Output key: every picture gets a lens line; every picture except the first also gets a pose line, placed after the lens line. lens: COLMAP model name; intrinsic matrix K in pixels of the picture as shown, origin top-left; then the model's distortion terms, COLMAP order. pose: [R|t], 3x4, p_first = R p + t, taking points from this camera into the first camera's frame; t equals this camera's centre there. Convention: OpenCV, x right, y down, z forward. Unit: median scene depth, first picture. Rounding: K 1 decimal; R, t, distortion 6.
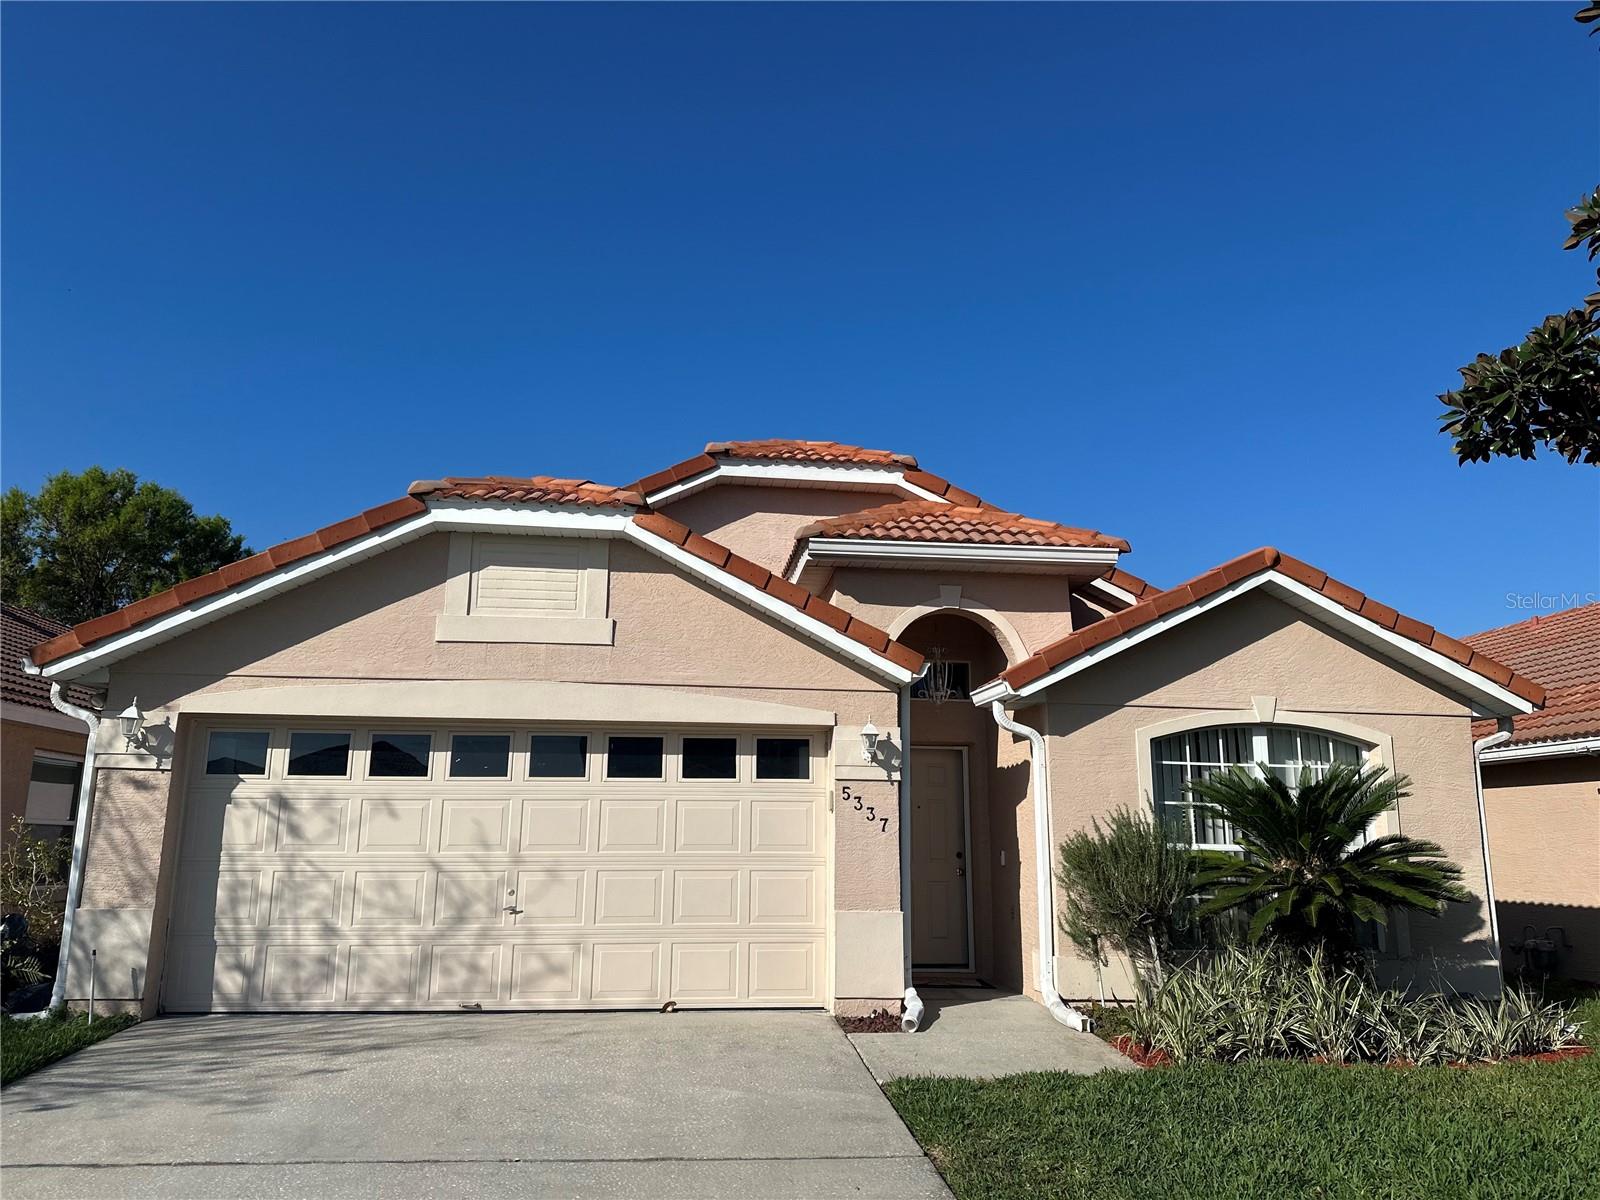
lens RADIAL K [[1119.7, 0, 801.5], [0, 1119.7, 594.3], [0, 0, 1]] dist [0.083968, -0.063724]
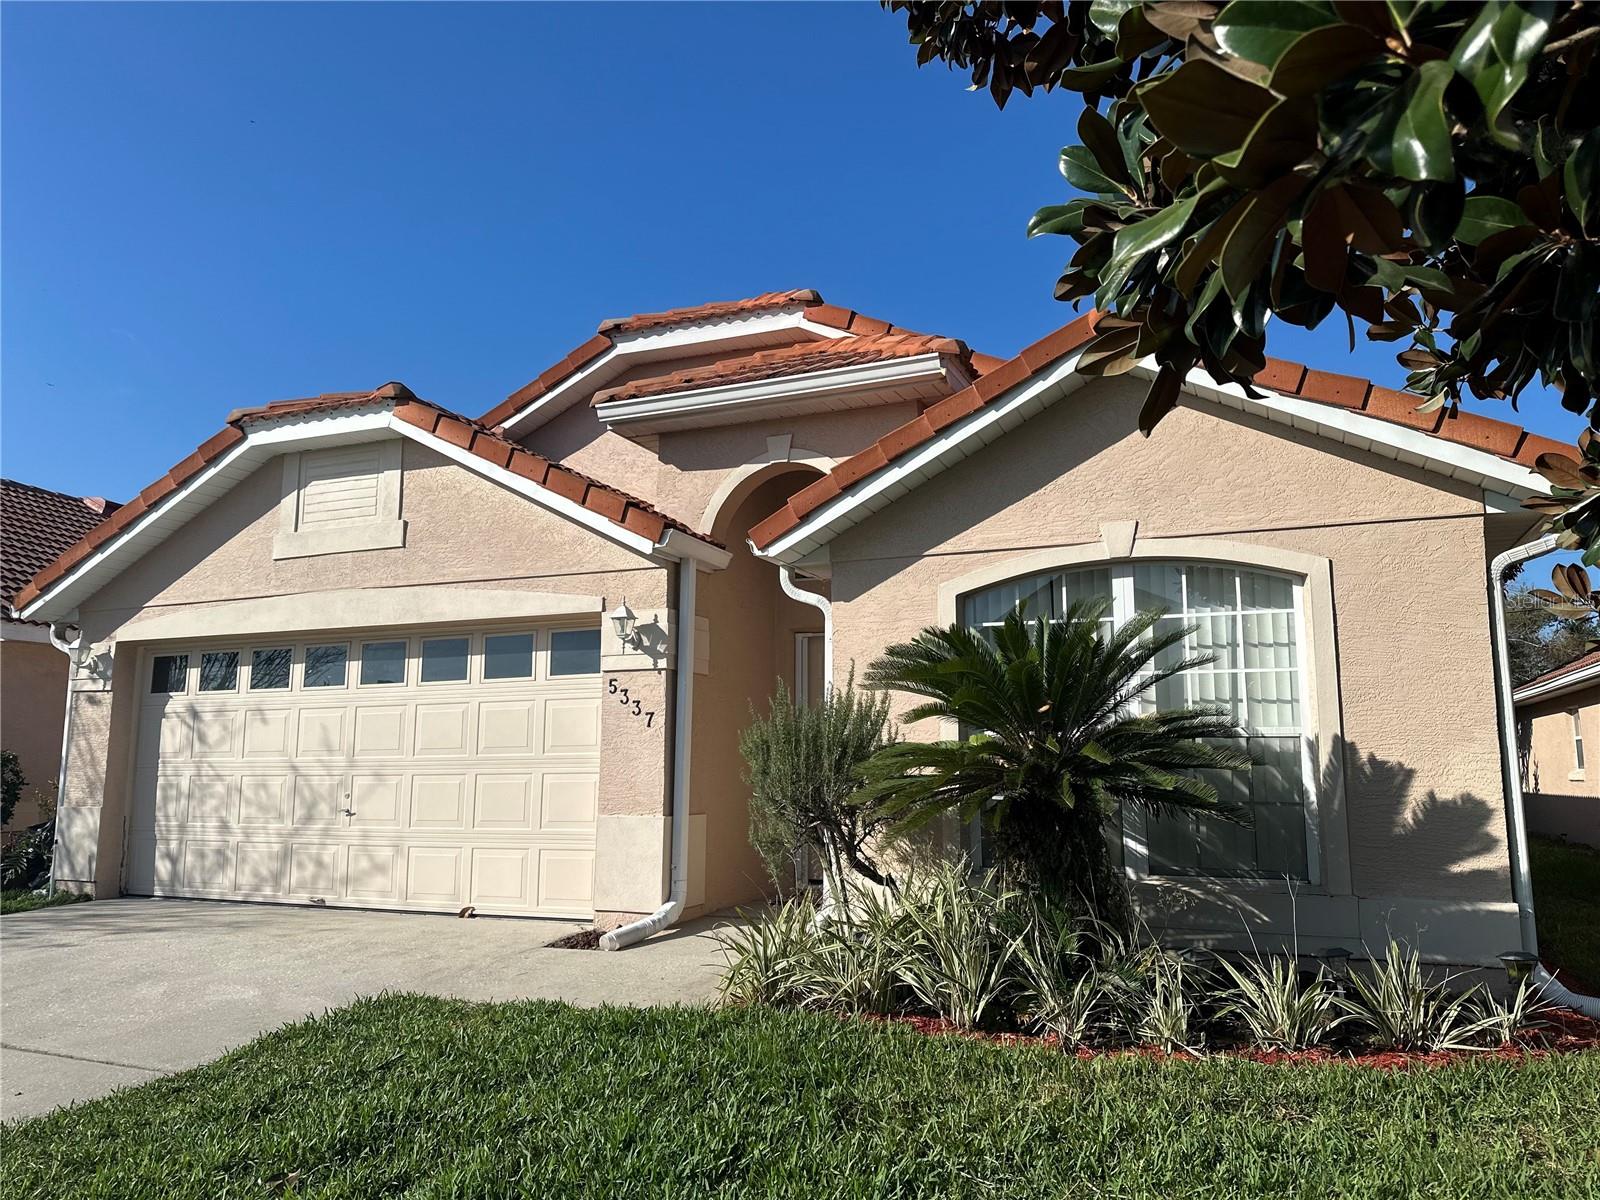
lens RADIAL K [[1119.7, 0, 807.7], [0, 1119.7, 597.7], [0, 0, 1]] dist [0.083968, -0.063724]
pose [[0.866618, -0.083404, -0.491952, 0.612471], [0.116008, 0.992593, 0.036078, 0.094221], [0.485299, -0.088336, 0.869875, 0.311318]]
